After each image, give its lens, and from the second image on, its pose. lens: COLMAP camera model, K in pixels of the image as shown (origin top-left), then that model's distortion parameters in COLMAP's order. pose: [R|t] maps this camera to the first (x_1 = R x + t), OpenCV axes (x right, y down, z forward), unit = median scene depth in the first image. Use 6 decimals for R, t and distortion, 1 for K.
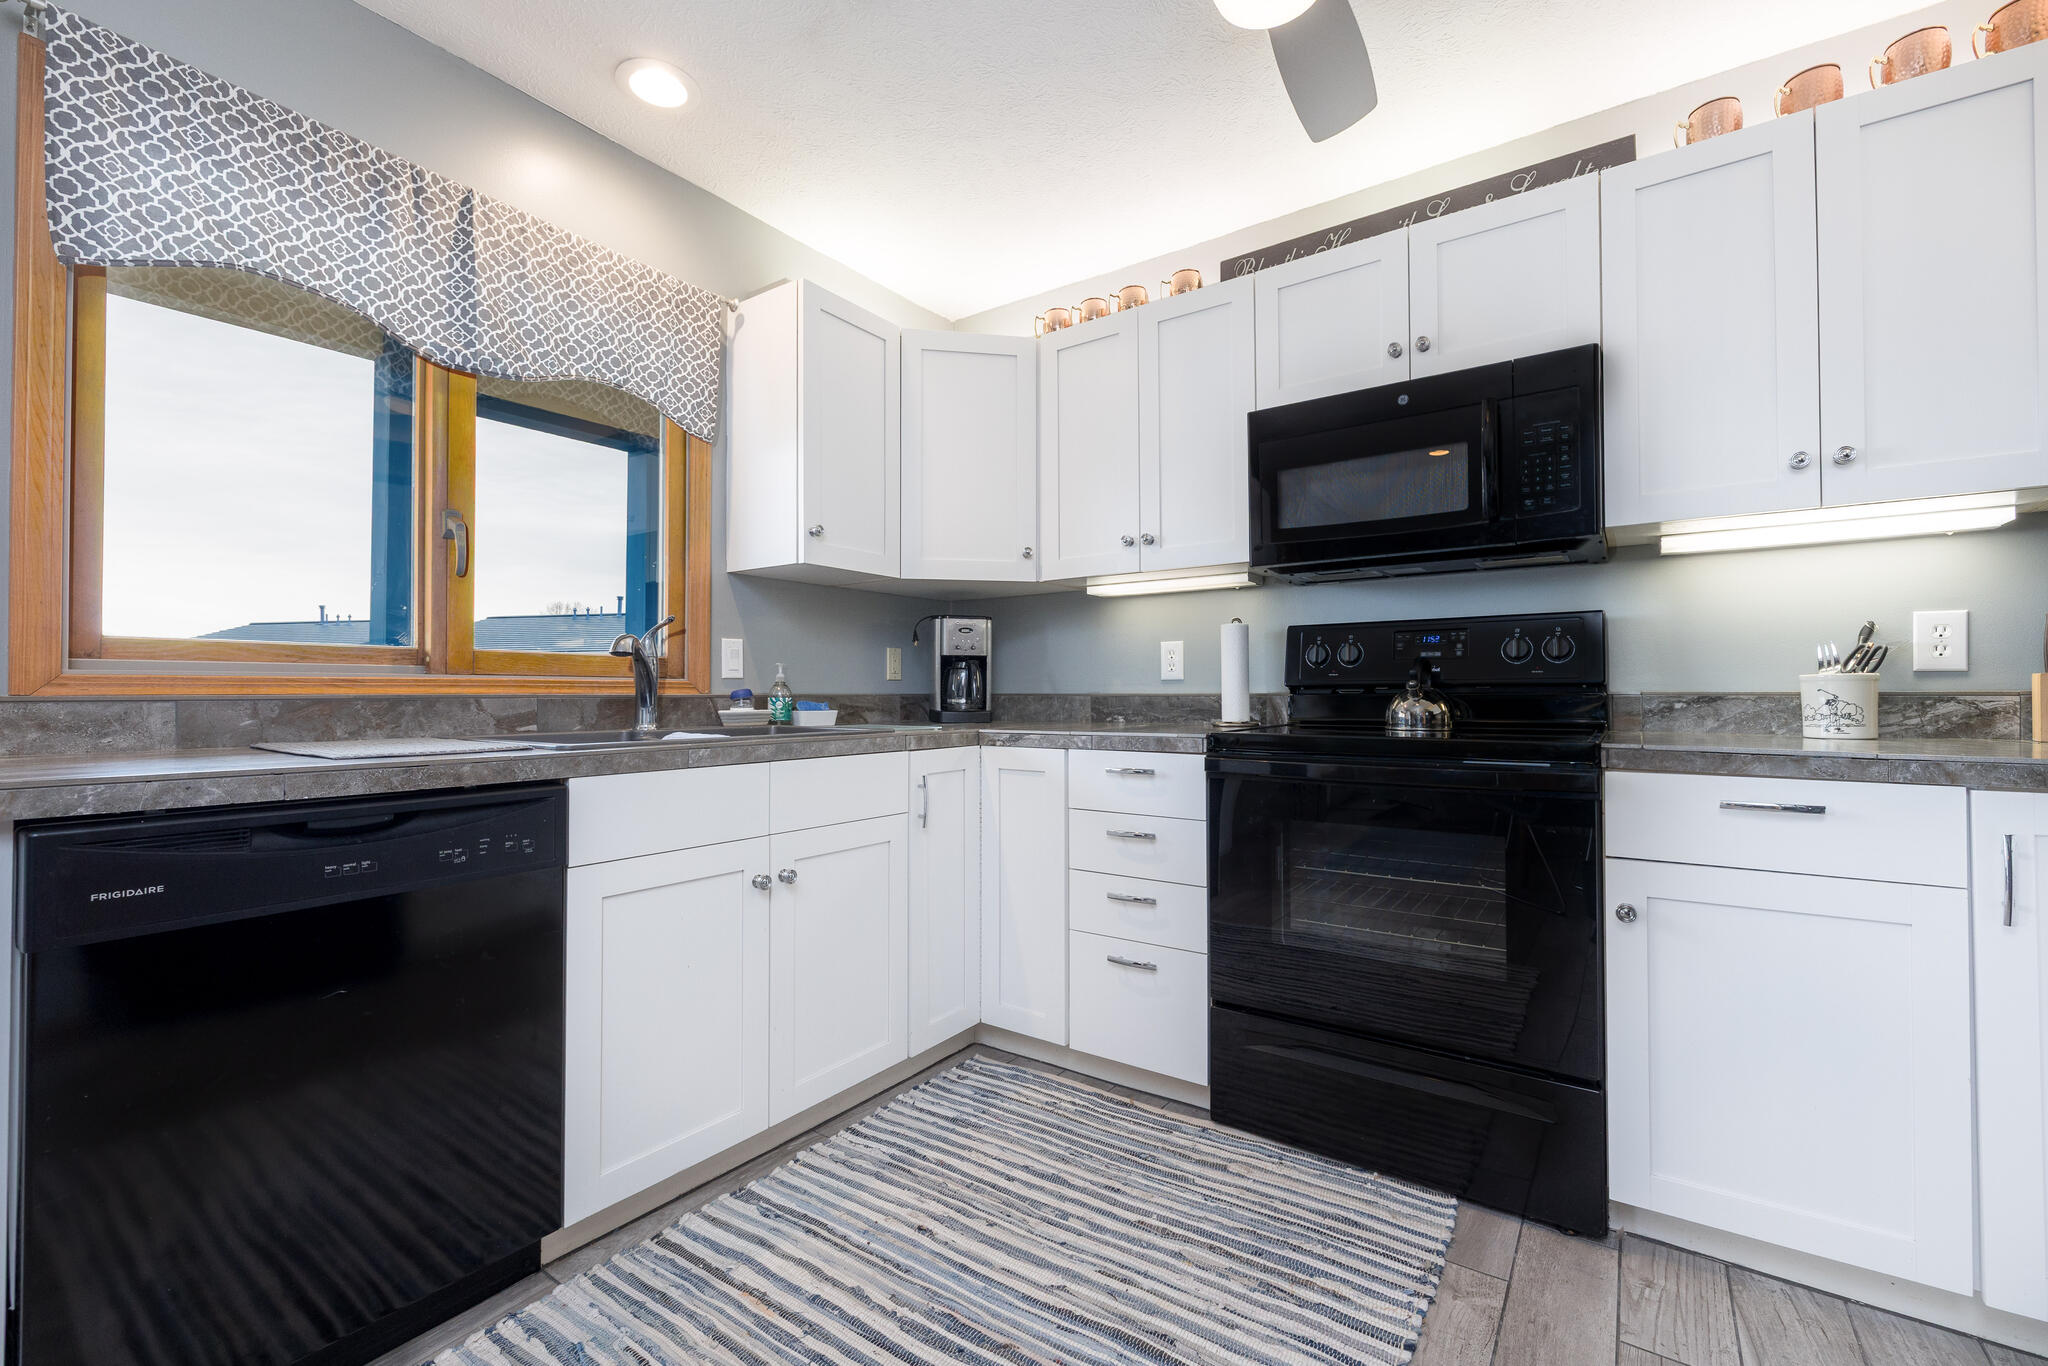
lens RADIAL K [[858.2, 0, 1030.2], [0, 858.2, 682.7], [0, 0, 1]] dist [-0.001447, 0.000322]
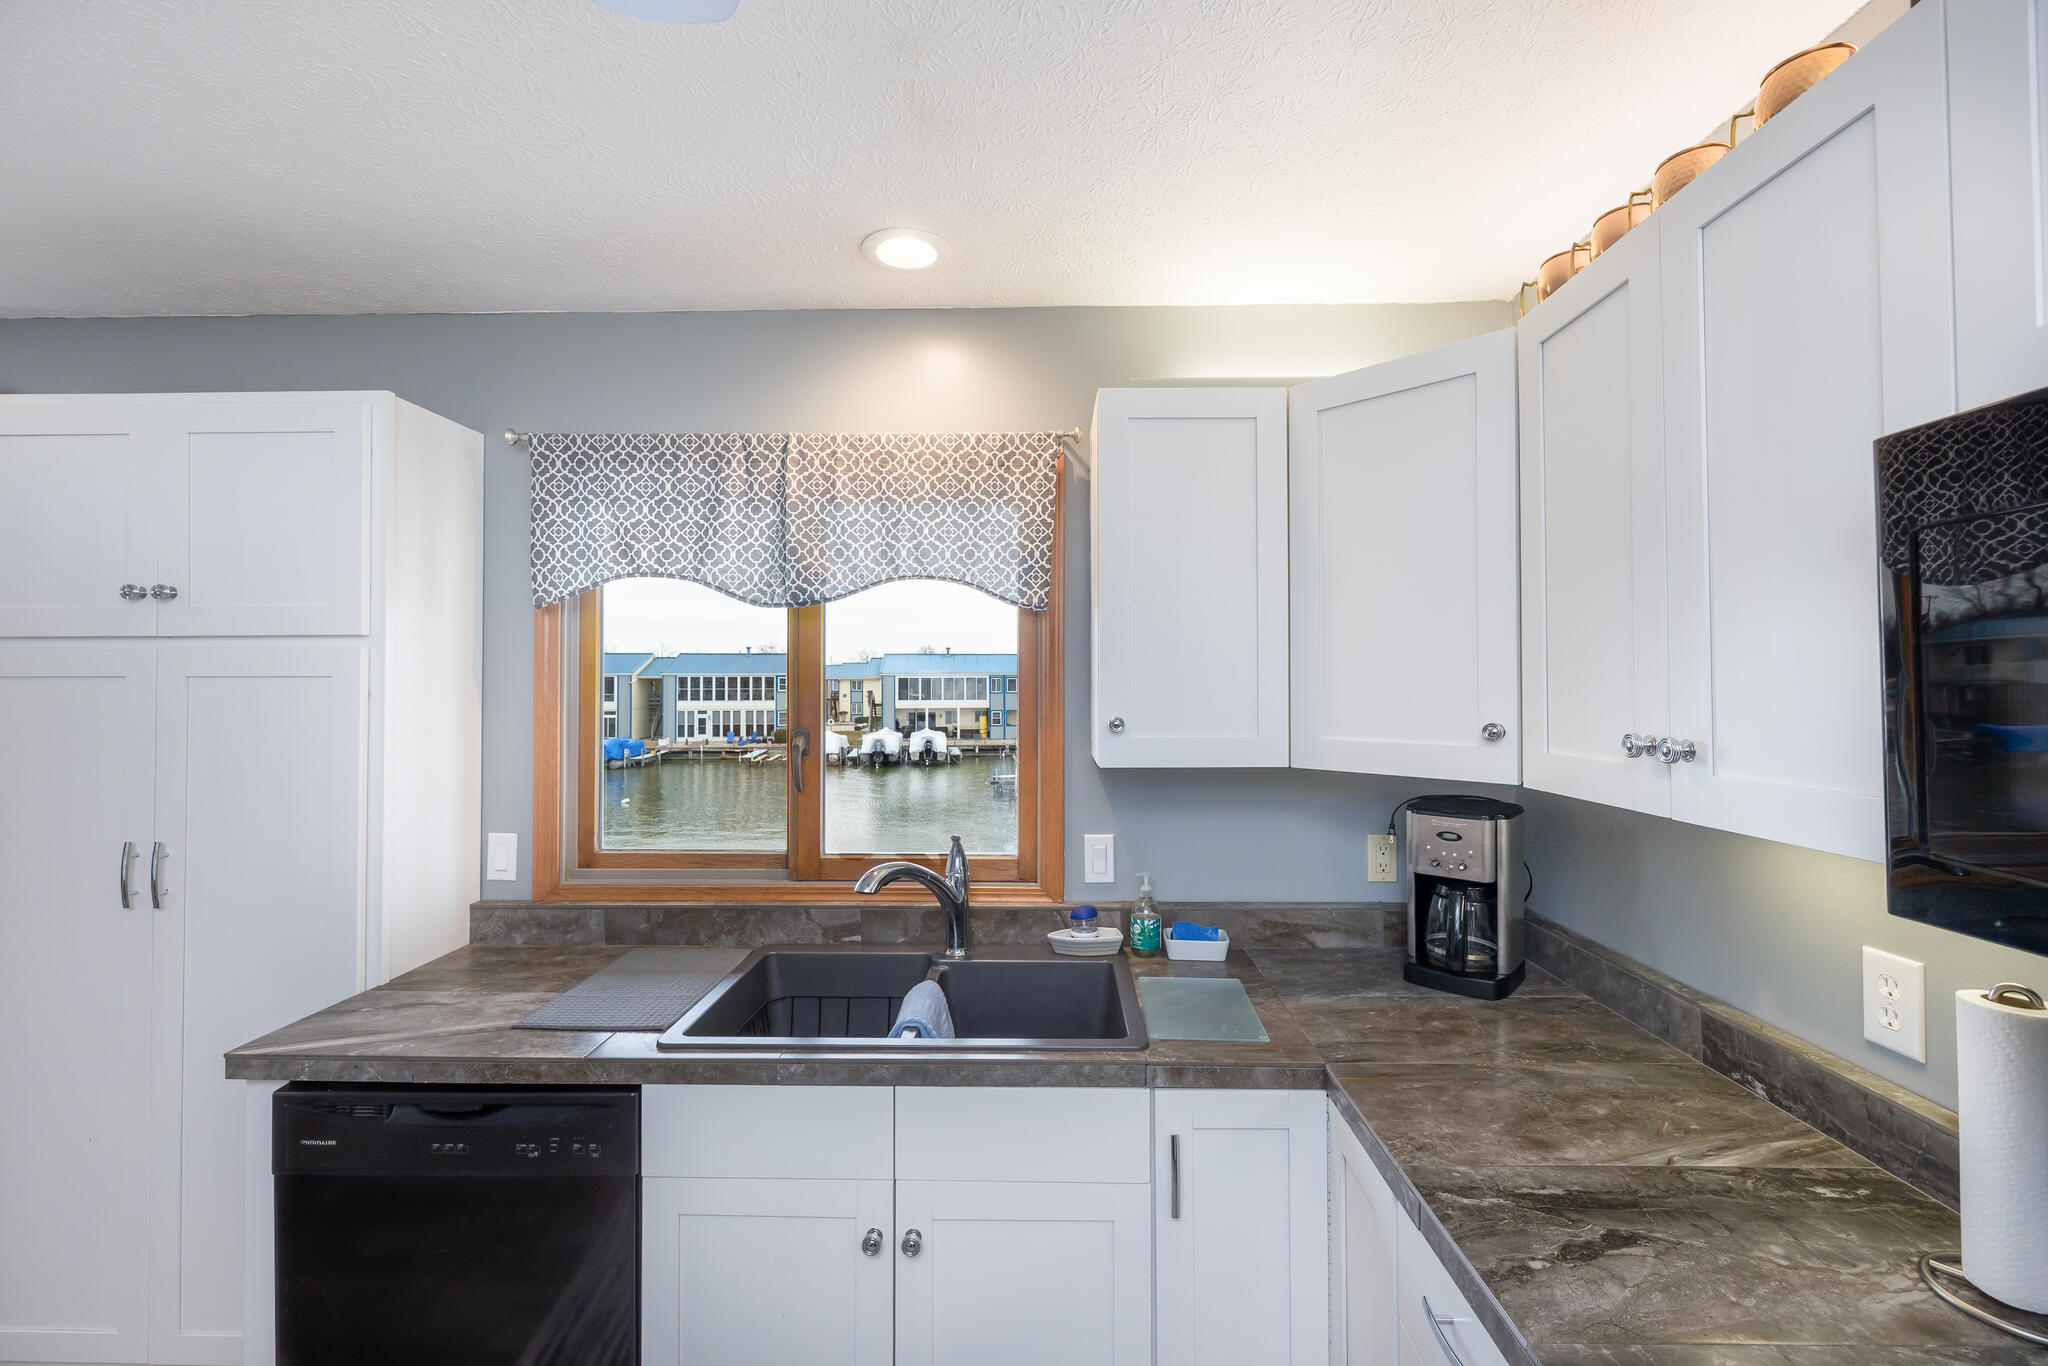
lens RADIAL K [[858.2, 0, 1029.5], [0, 858.2, 682.5], [0, 0, 1]] dist [-0.001447, 0.000322]
pose [[0.559197, -0.004590, -0.829022, 0.390344], [0.009762, 0.999952, 0.001048, -0.259045], [0.828977, -0.008678, 0.559215, 0.633764]]
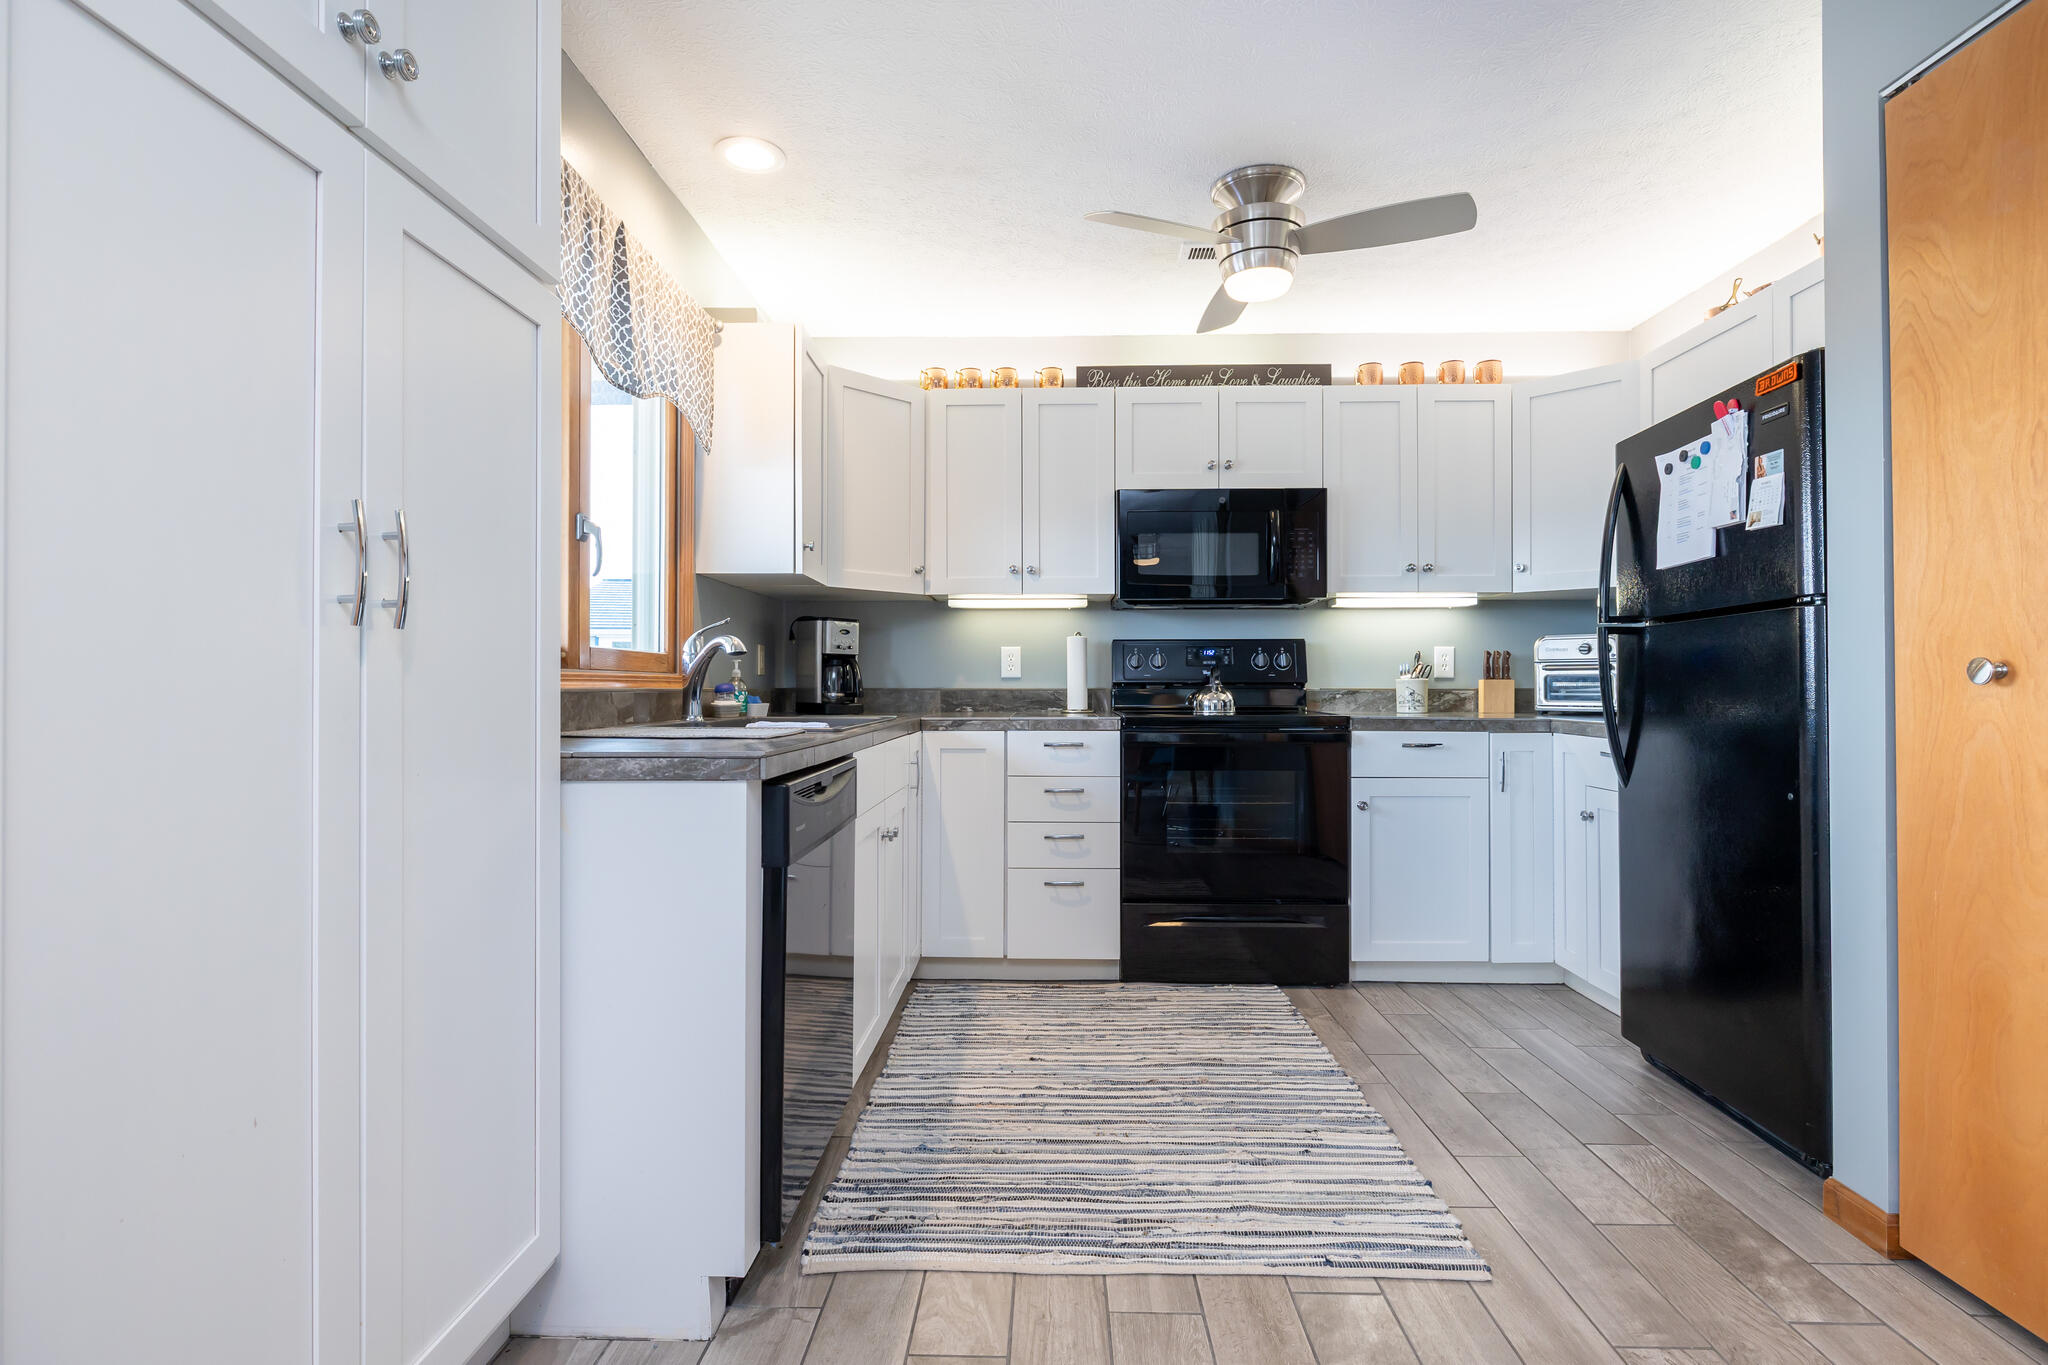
lens RADIAL K [[998.0, 0, 1012.4], [0, 998.0, 677.6], [0, 0, 1]] dist [0.006921, 0.000020]
pose [[0.834631, 0.007797, 0.550755, -0.922083], [-0.008878, 0.999960, -0.000702, -0.003053], [-0.550738, -0.004304, 0.834667, -0.323521]]
